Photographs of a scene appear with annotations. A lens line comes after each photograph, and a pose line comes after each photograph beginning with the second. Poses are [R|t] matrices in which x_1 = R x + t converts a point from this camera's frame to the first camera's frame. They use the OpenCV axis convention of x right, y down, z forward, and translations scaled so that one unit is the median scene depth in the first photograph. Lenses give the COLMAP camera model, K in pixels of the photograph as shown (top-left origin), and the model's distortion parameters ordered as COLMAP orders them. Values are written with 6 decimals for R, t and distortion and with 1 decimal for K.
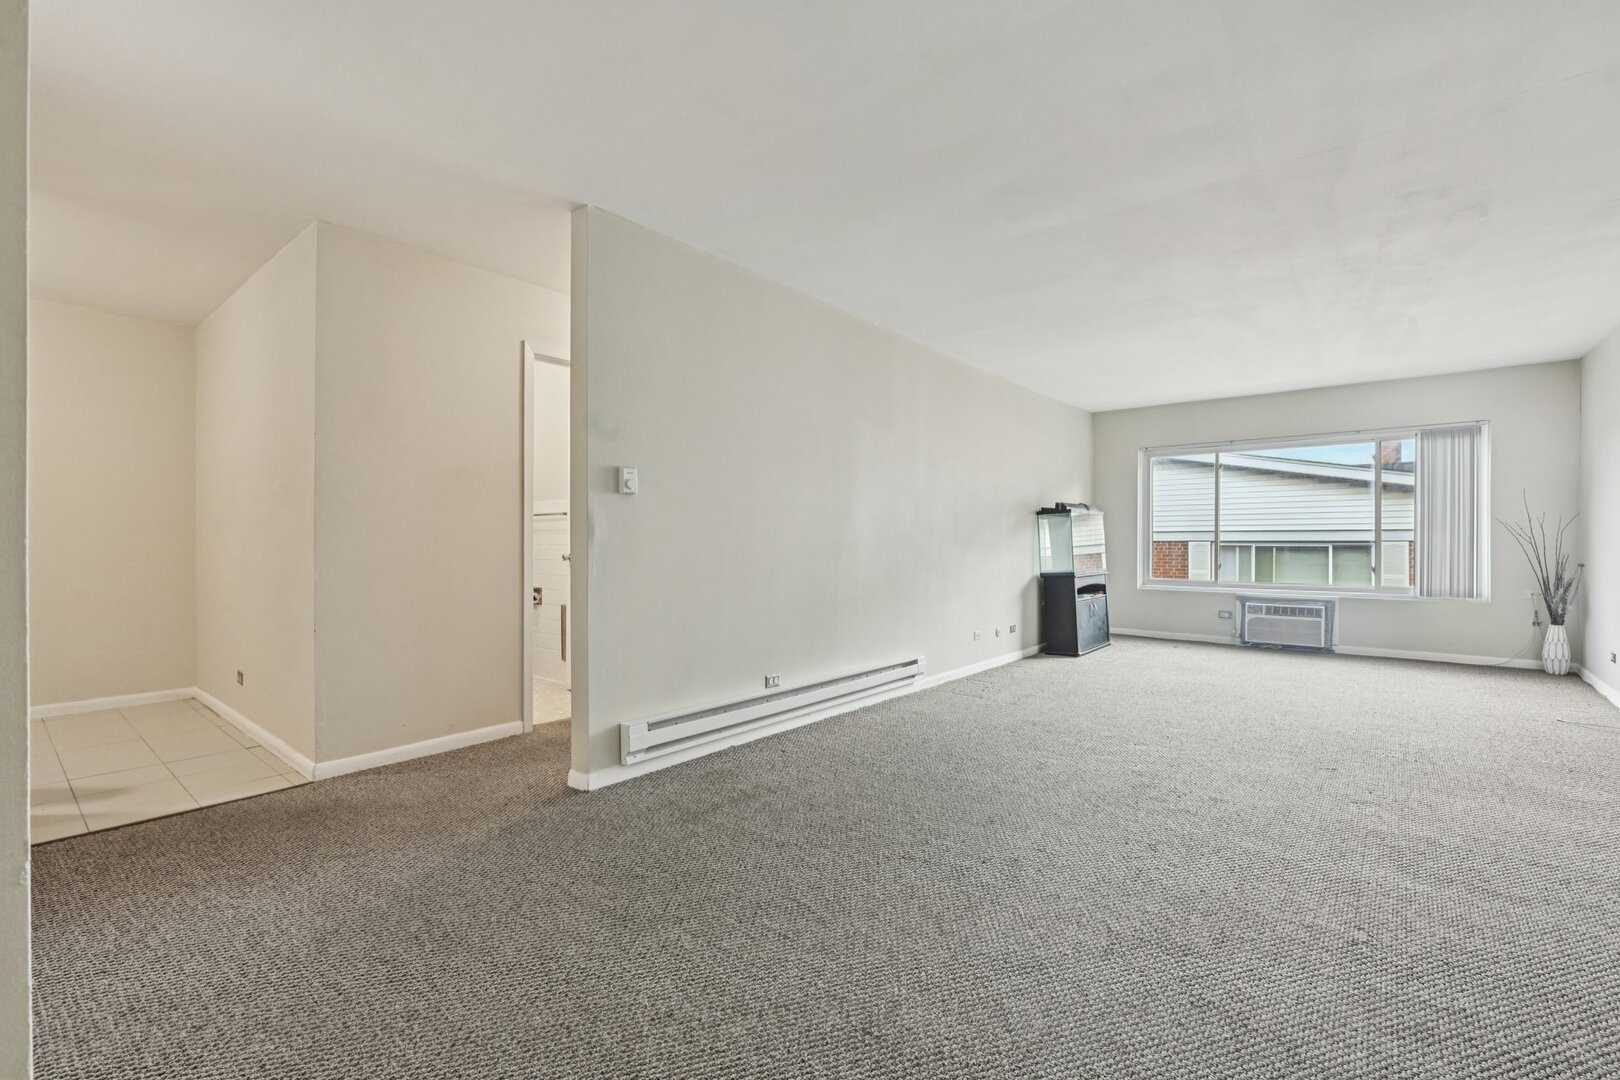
lens RADIAL K [[699.6, 0, 809.1], [0, 699.6, 541.5], [0, 0, 1]] dist [0.001870, 0.000119]
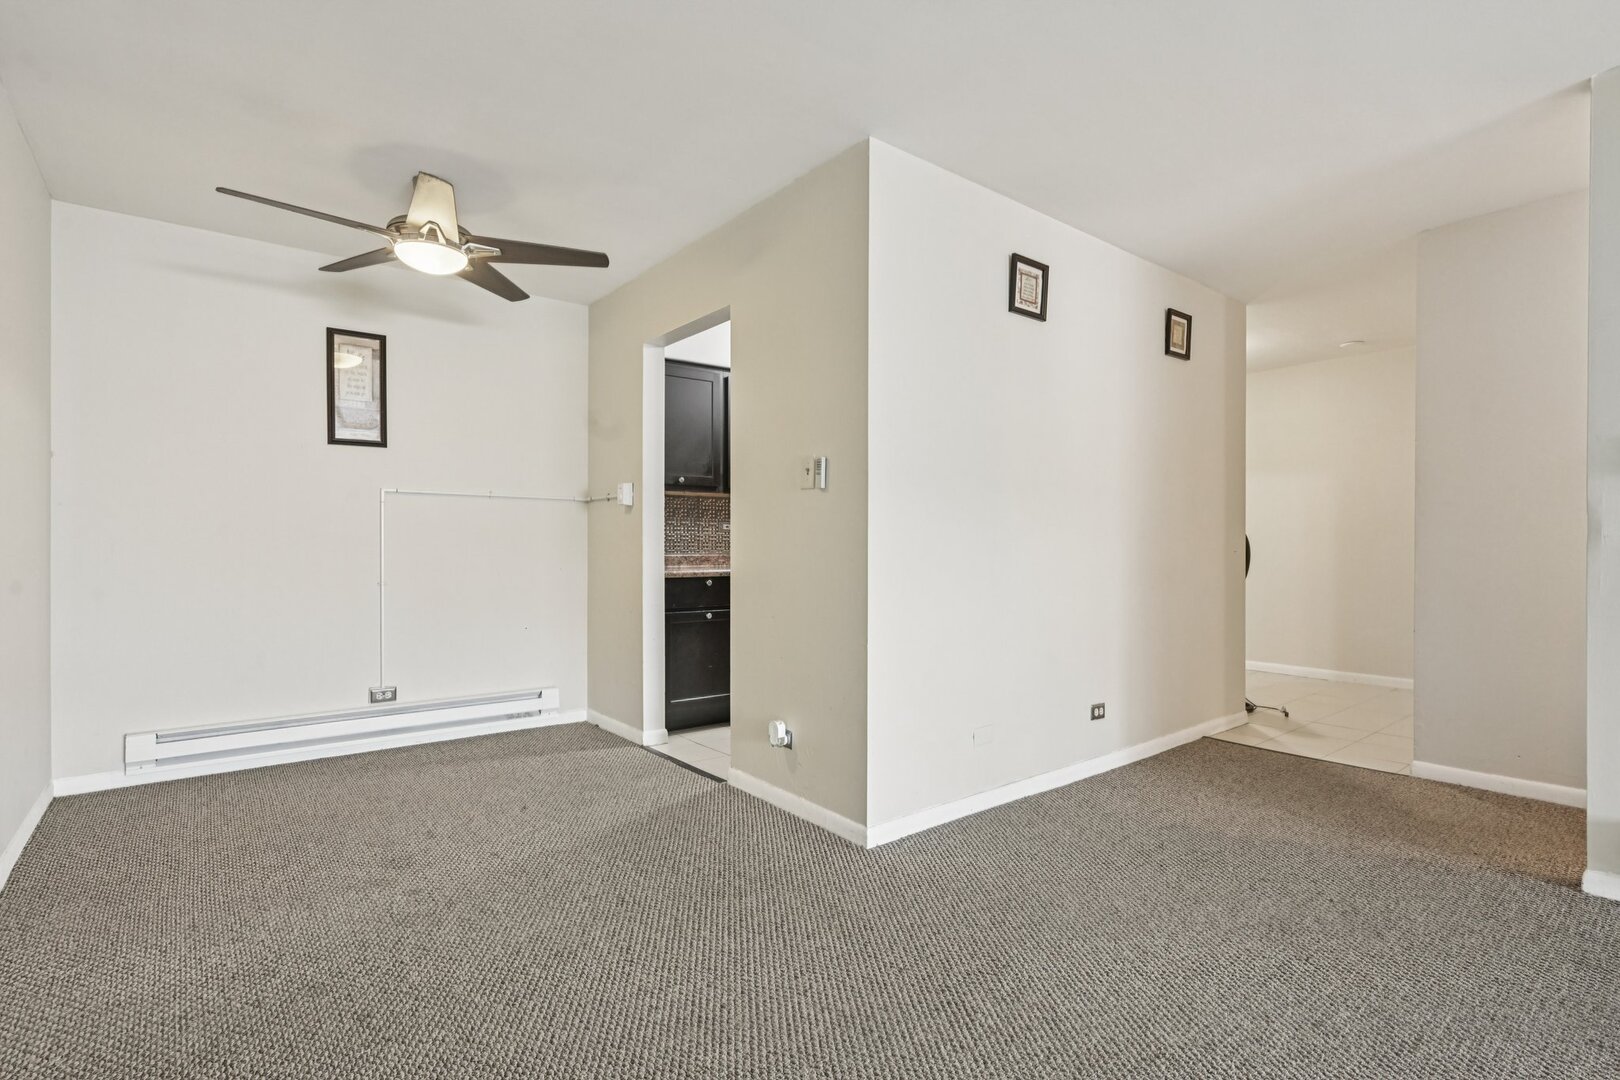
lens RADIAL K [[774.4, 0, 808.6], [0, 774.4, 540.2], [0, 0, 1]] dist [-0.000424, -0.000161]
pose [[-0.195619, -0.000221, -0.980680, 0.673415], [-0.004222, 0.999991, 0.000616, -0.001977], [0.980671, 0.004261, -0.195618, 0.405366]]
